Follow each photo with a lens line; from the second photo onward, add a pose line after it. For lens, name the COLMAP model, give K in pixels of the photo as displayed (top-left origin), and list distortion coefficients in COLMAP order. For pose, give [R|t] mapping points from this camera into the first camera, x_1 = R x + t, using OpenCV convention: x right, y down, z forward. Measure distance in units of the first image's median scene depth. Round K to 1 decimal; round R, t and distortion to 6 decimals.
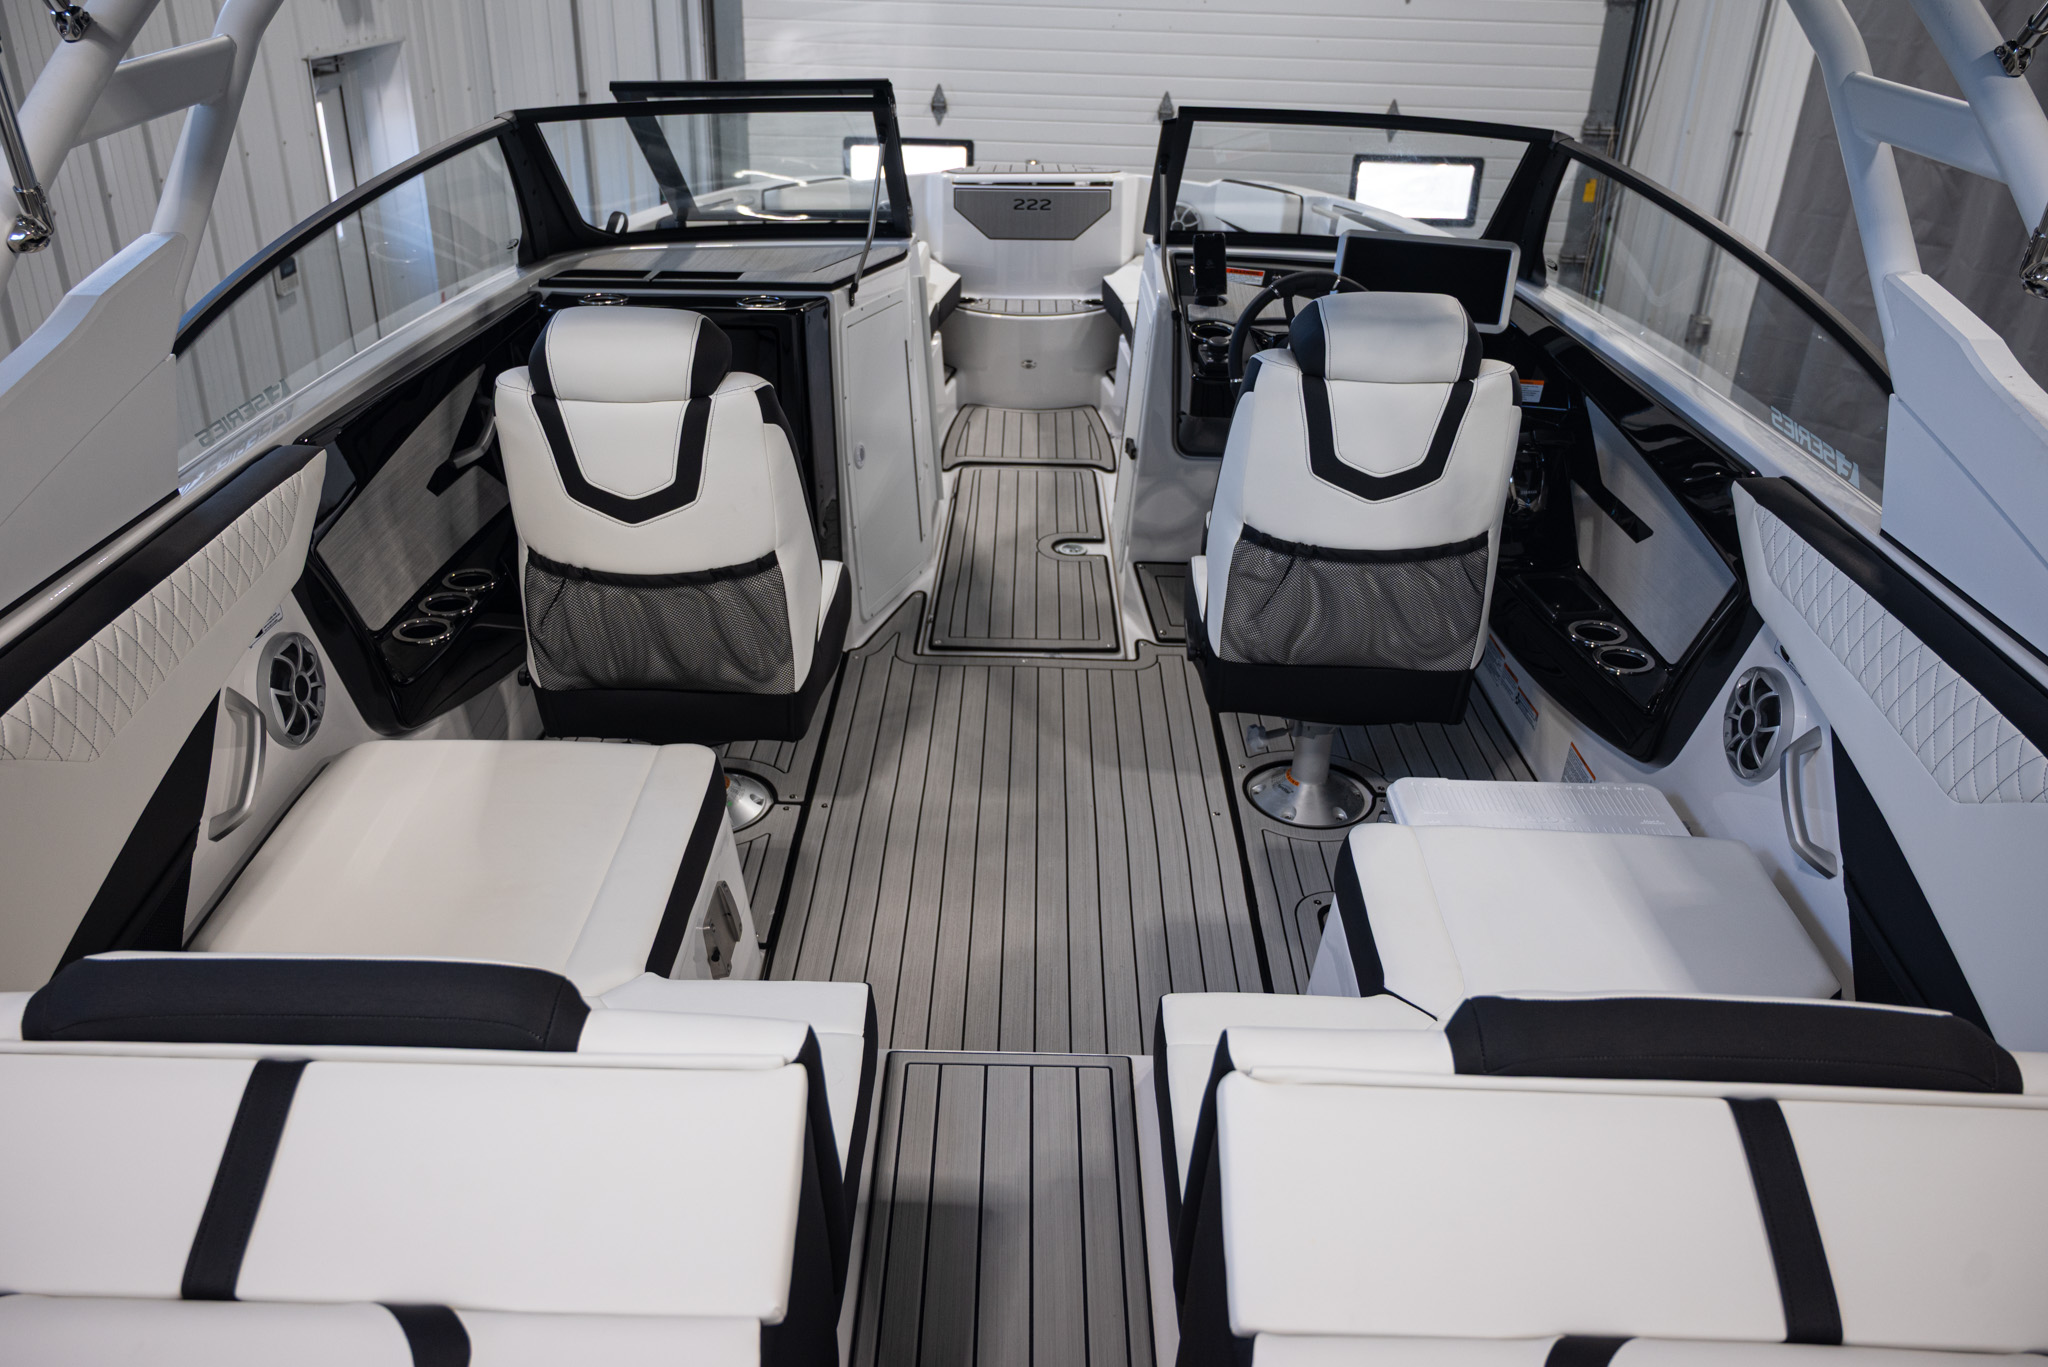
lens RADIAL K [[1610.8, 0, 1015.4], [0, 1610.8, 687.8], [0, 0, 1]] dist [0.000054, 0.000481]
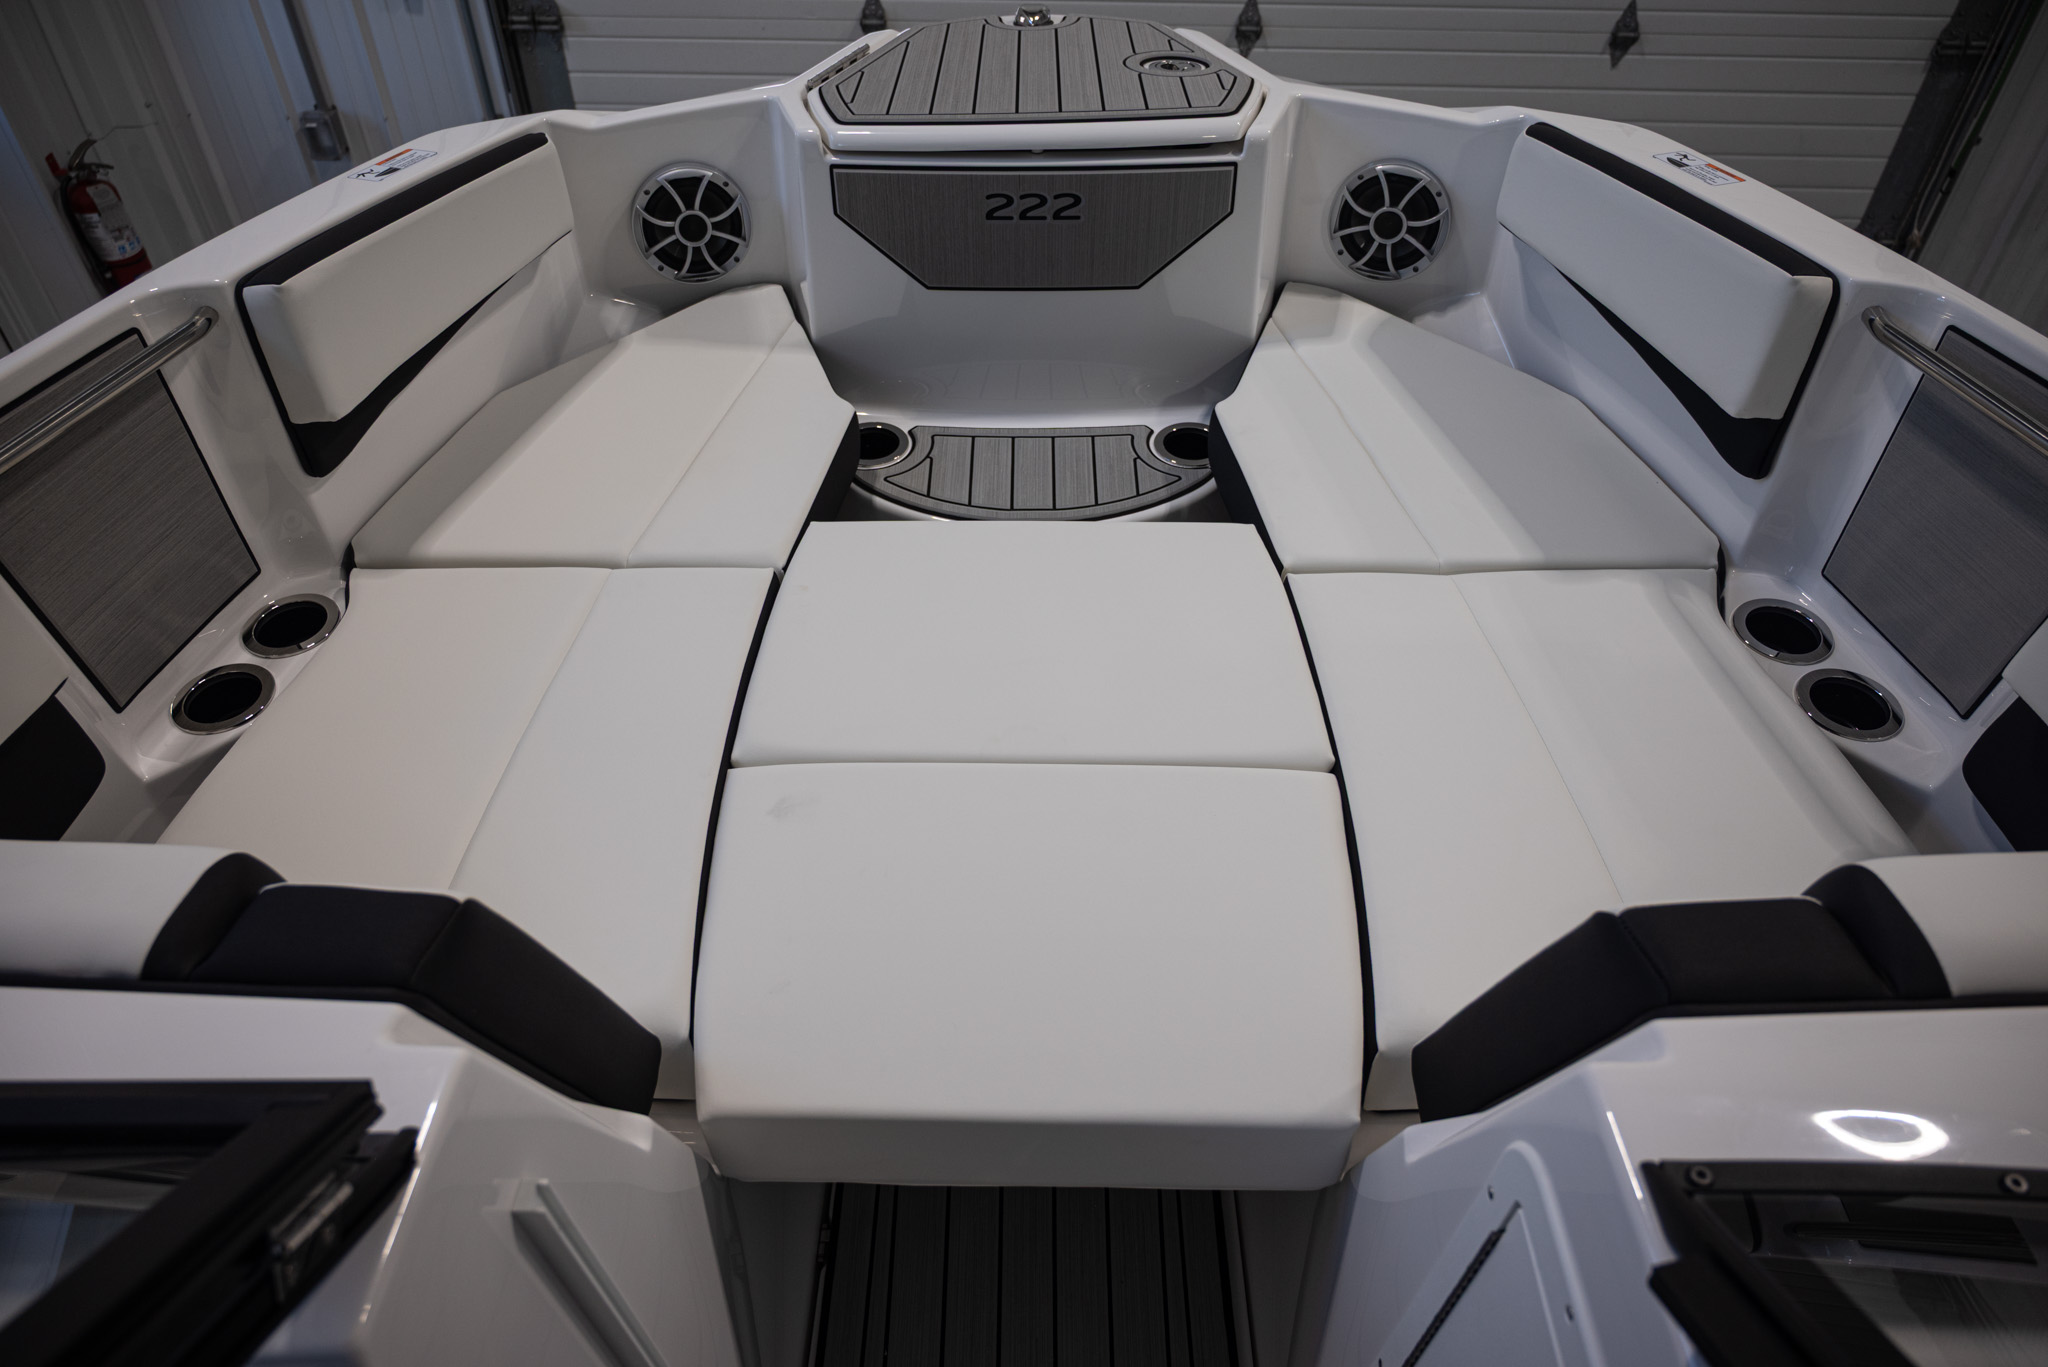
lens RADIAL K [[1391.8, 0, 1011.9], [0, 1391.8, 690.0], [0, 0, 1]] dist [-0.004695, -0.000913]
pose [[0.999835, -0.013640, -0.012015, 0.008153], [0.016628, 0.953336, 0.301454, -0.302318], [0.007342, -0.301604, 0.953405, 0.673973]]
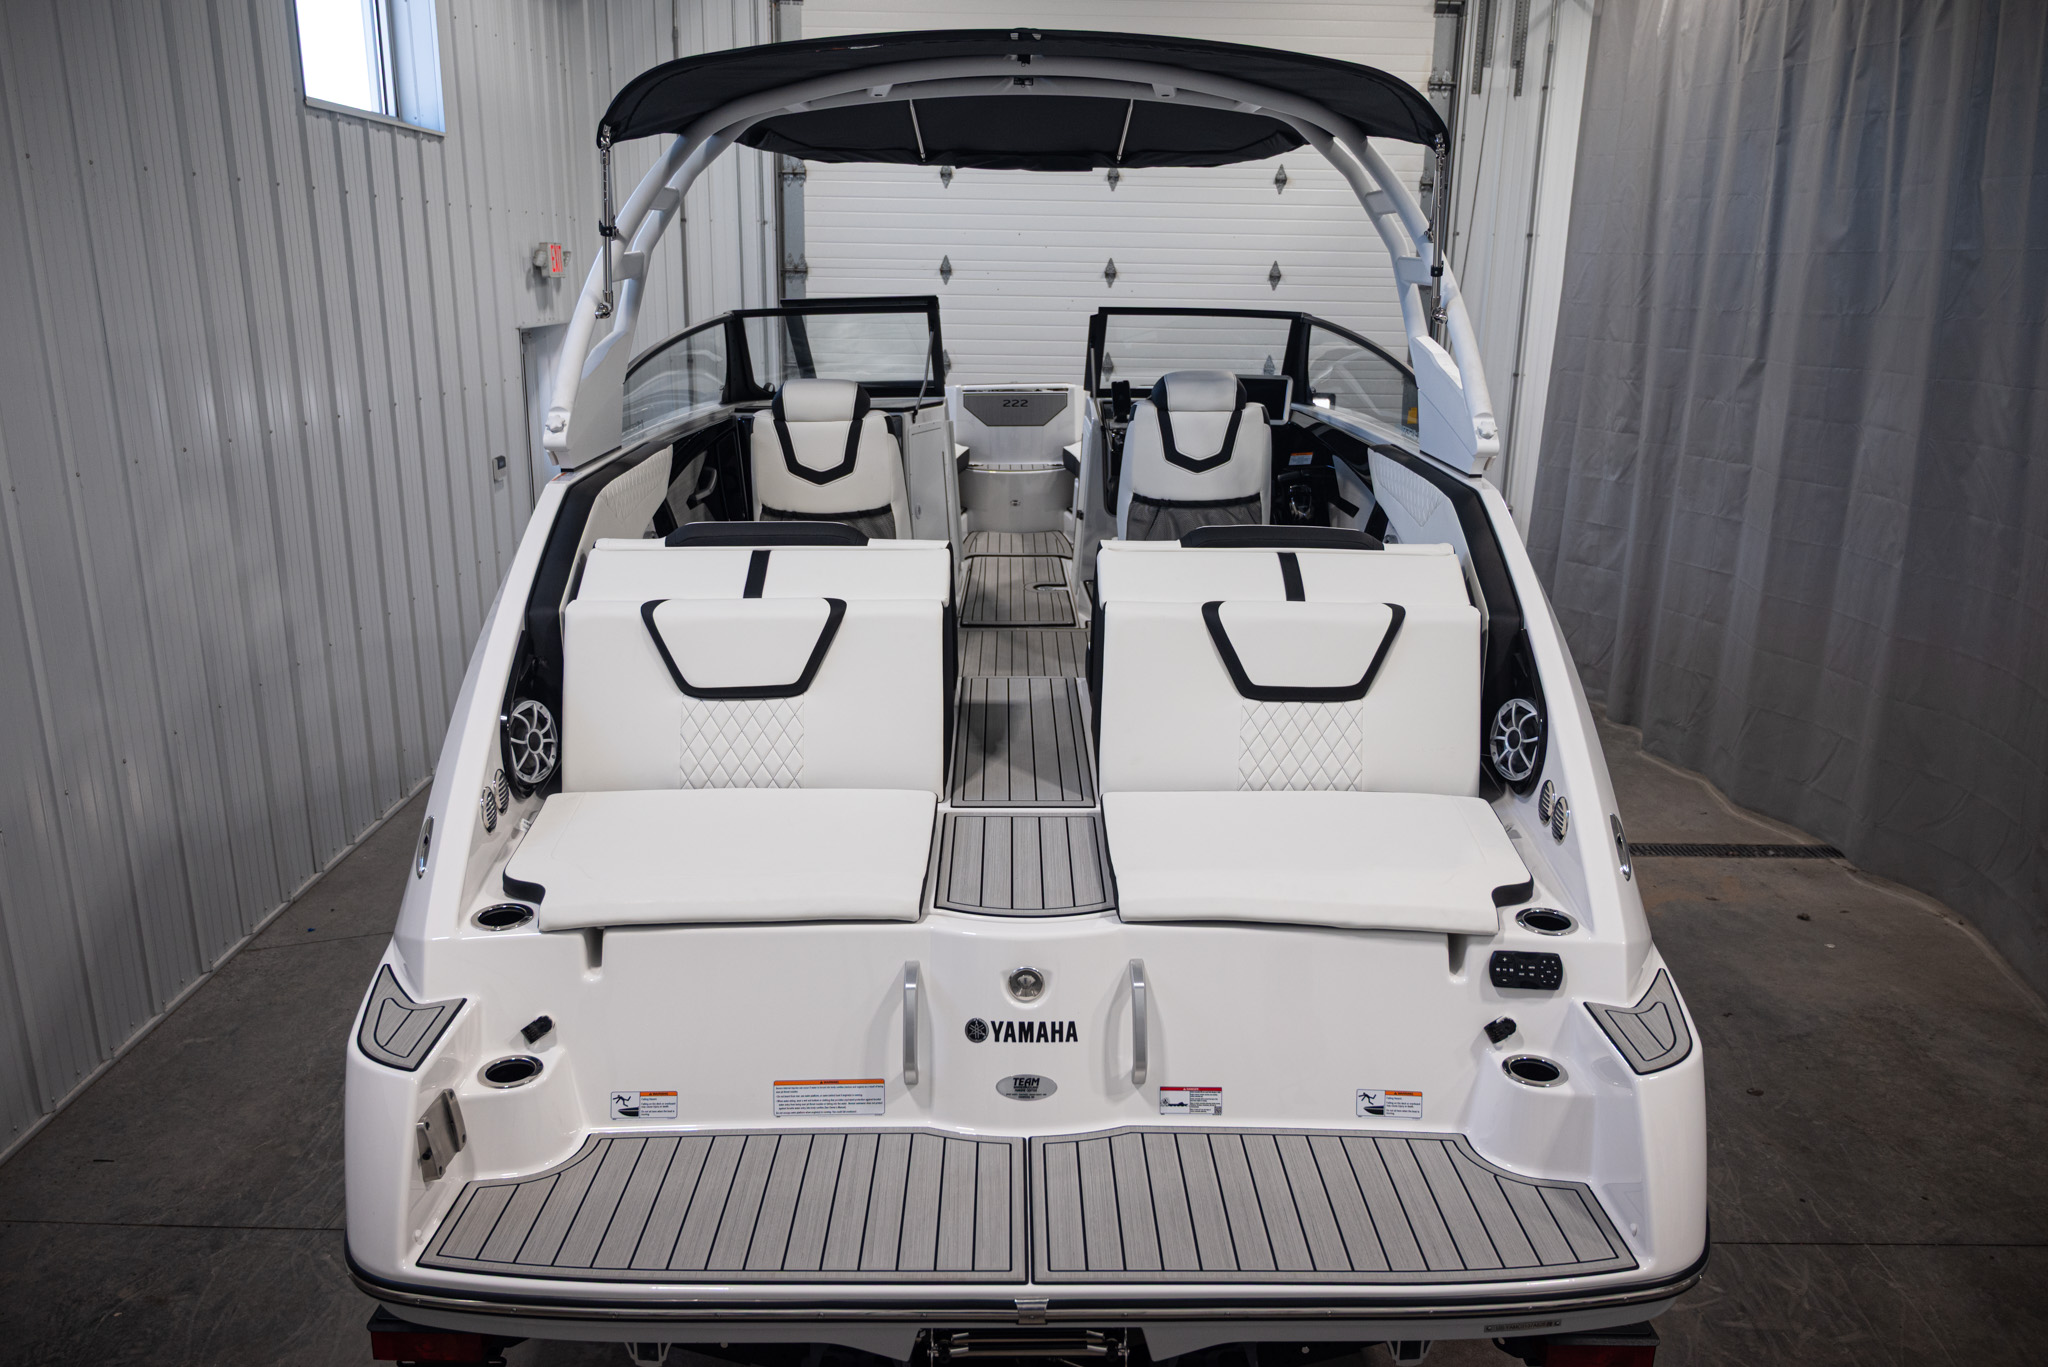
lens RADIAL K [[1574.4, 0, 1024.0], [0, 1574.4, 683.5], [0, 0, 1]] dist [0.004983, 0.001375]
pose [[0.999674, -0.017411, 0.018676, -0.023919], [0.020693, 0.980964, -0.193082, 0.423178], [-0.014959, 0.193405, 0.981005, -0.697734]]
